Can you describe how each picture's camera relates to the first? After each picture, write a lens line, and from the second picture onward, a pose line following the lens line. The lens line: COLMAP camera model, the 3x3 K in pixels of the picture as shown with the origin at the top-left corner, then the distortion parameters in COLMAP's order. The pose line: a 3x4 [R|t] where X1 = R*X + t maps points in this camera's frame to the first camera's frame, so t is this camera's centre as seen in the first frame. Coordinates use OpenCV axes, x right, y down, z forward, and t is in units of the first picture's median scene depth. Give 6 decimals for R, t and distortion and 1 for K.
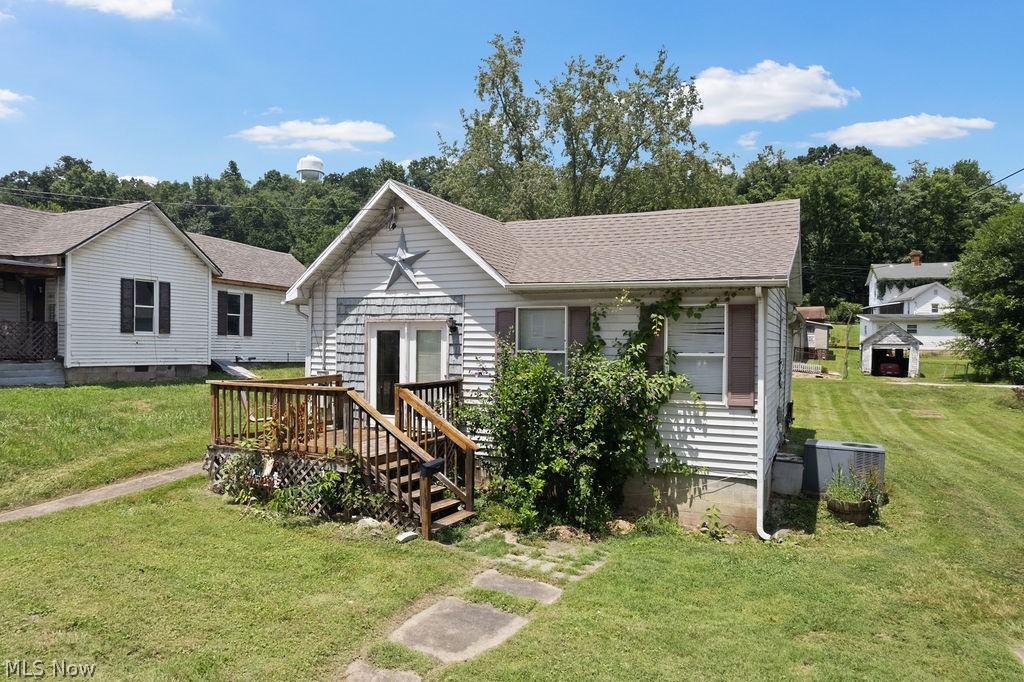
lens RADIAL K [[662.3, 0, 506.1], [0, 662.3, 354.6], [0, 0, 1]] dist [-0.071585, 0.059361]
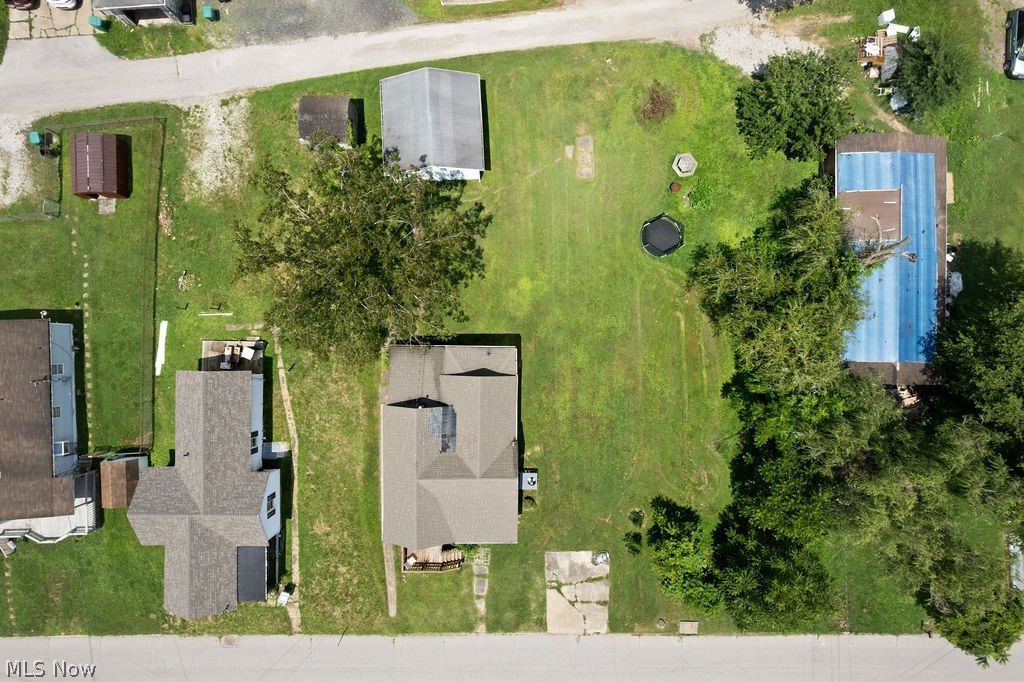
lens RADIAL K [[659.7, 0, 509.0], [0, 659.7, 325.1], [0, 0, 1]] dist [-0.069546, 0.059702]
pose [[0.901689, -0.432385, 0.001014, 0.793510], [0.009871, 0.022928, 0.999688, -3.758868], [-0.432273, -0.901398, 0.024942, 1.752213]]
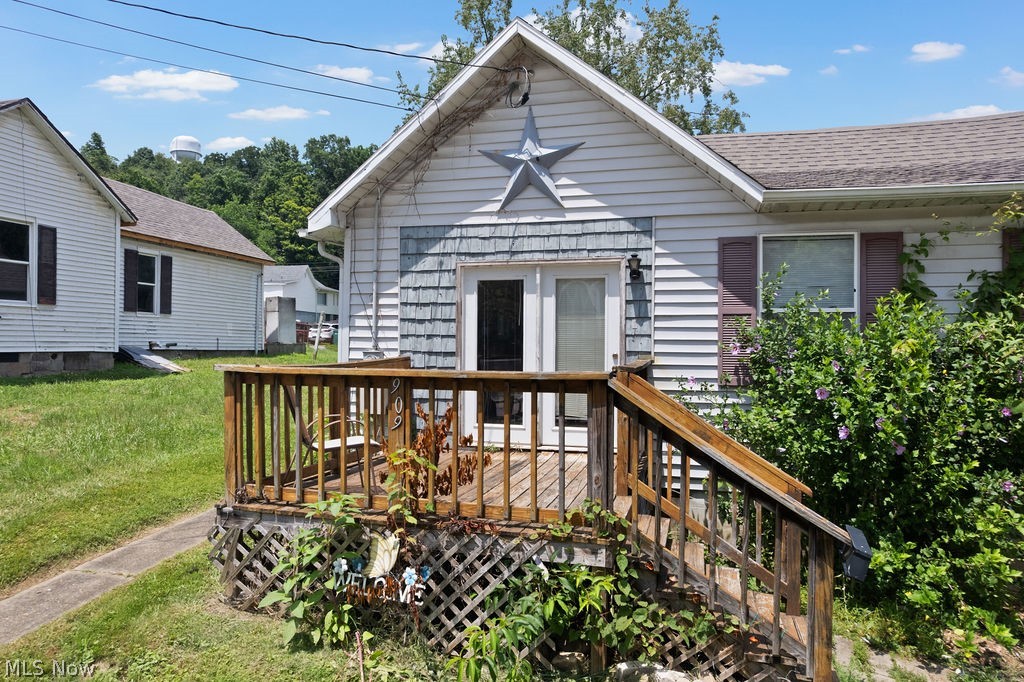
lens RADIAL K [[665.8, 0, 512.0], [0, 665.8, 341.0], [0, 0, 1]] dist [-0.071874, 0.063627]
pose [[0.984461, -0.005292, 0.175524, -0.275906], [0.007461, 0.999904, -0.011700, 0.024627], [-0.175445, 0.012828, 0.984406, 0.420363]]
